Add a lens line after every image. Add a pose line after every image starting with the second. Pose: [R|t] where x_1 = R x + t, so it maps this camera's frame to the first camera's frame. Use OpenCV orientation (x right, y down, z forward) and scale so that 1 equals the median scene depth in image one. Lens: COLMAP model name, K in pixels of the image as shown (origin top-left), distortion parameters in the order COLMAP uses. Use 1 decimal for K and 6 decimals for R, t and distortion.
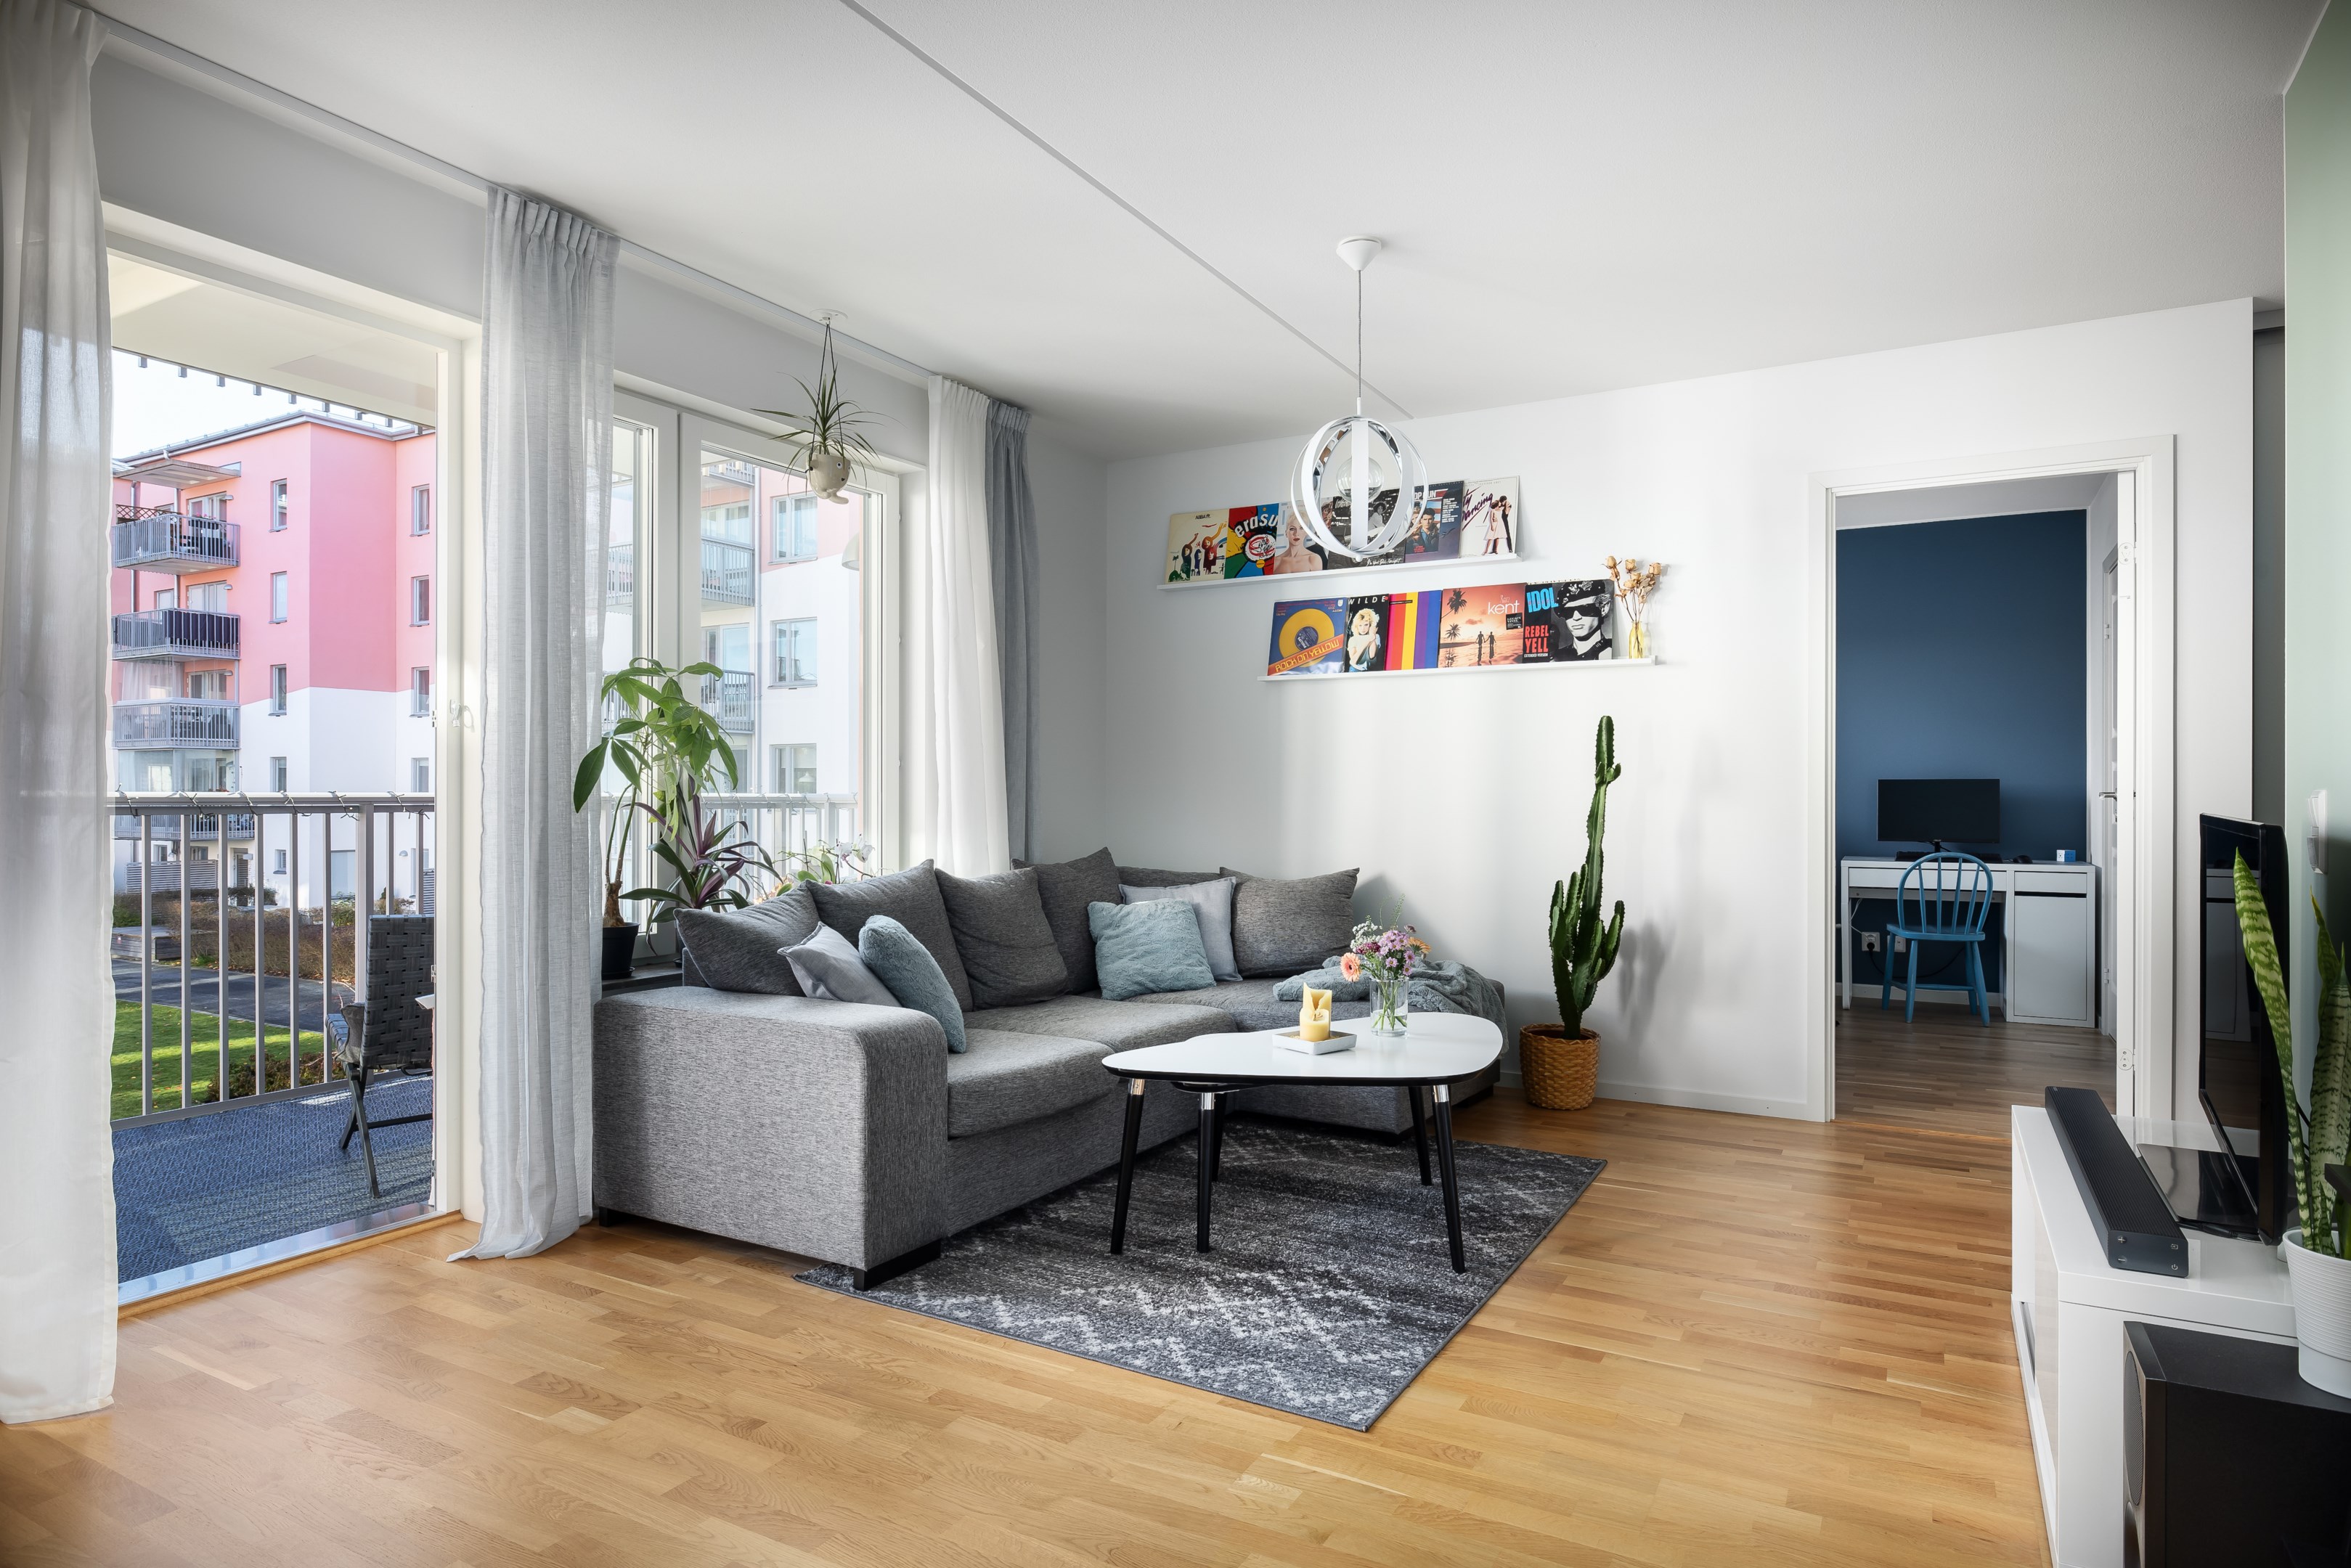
lens RADIAL K [[1325.7, 0, 1178.6], [0, 1325.7, 792.9], [0, 0, 1]] dist [0.000652, 0.001112]
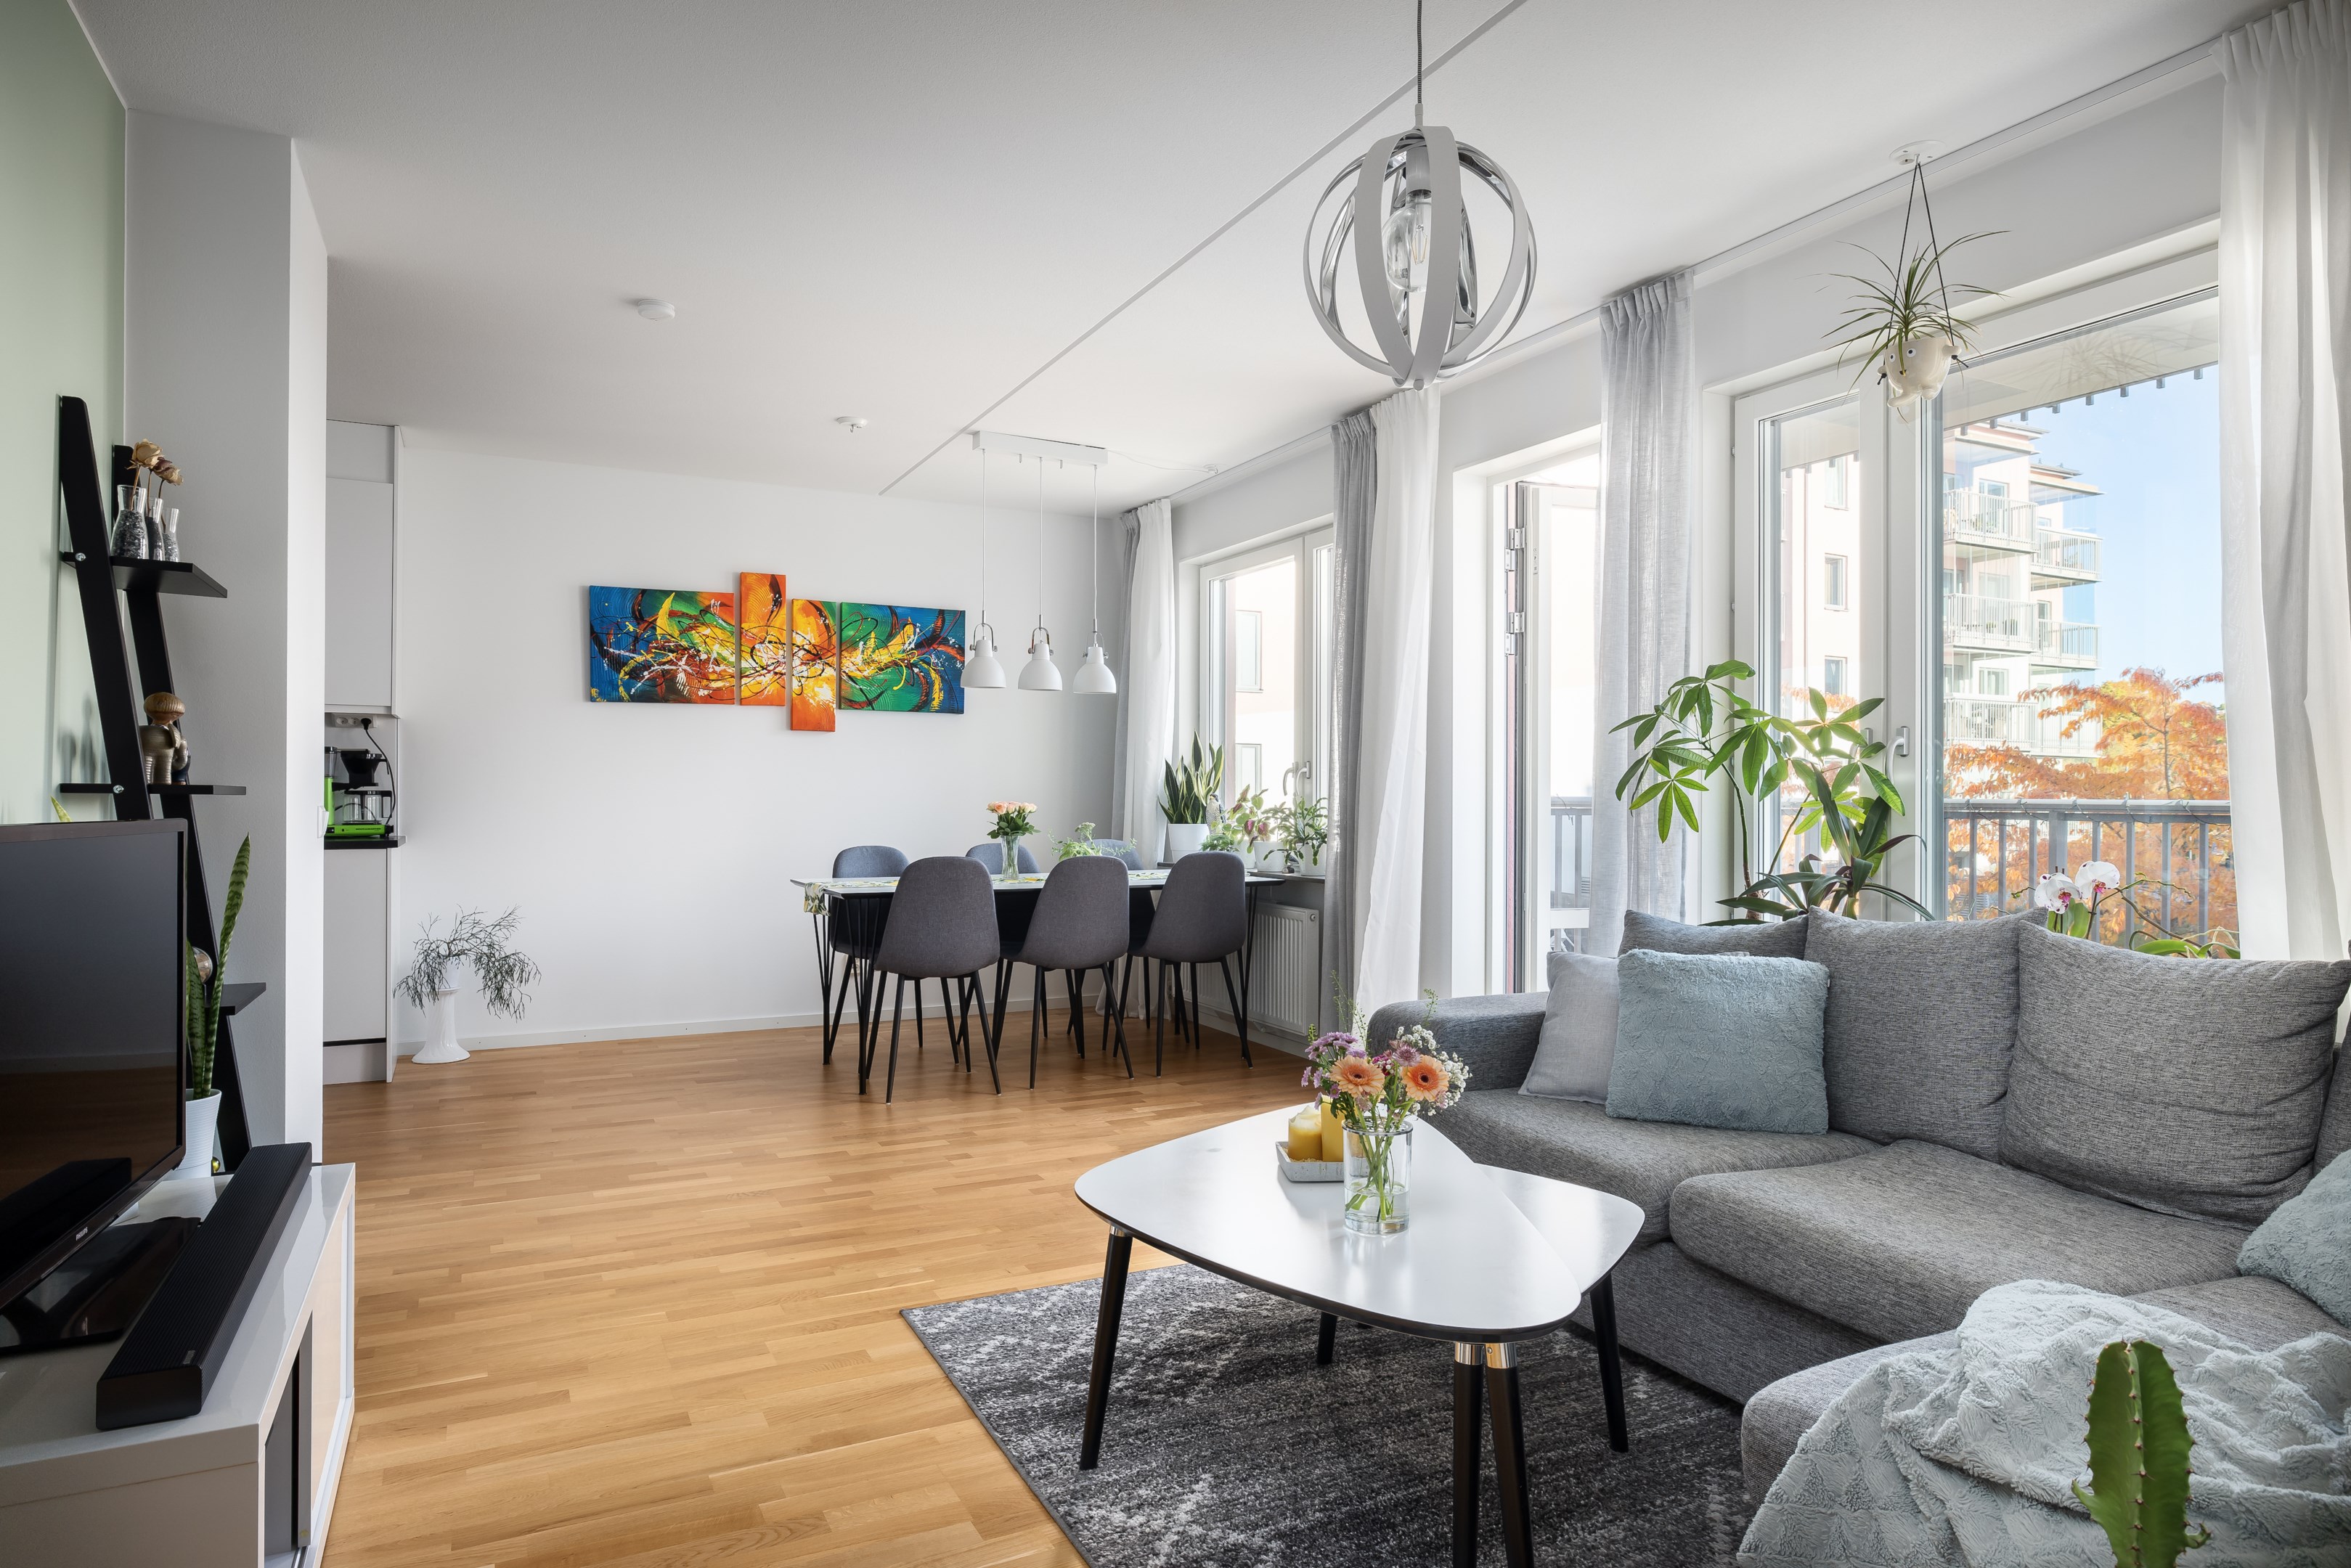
lens RADIAL K [[1380.6, 0, 1175.5], [0, 1380.6, 784.0], [0, 0, 1]] dist [-0.000932, 0.000385]
pose [[-0.560534, -0.009848, -0.828073, 0.639533], [-0.002312, 0.999944, -0.010326, 0.000245], [0.828128, -0.003874, -0.560526, 1.158188]]
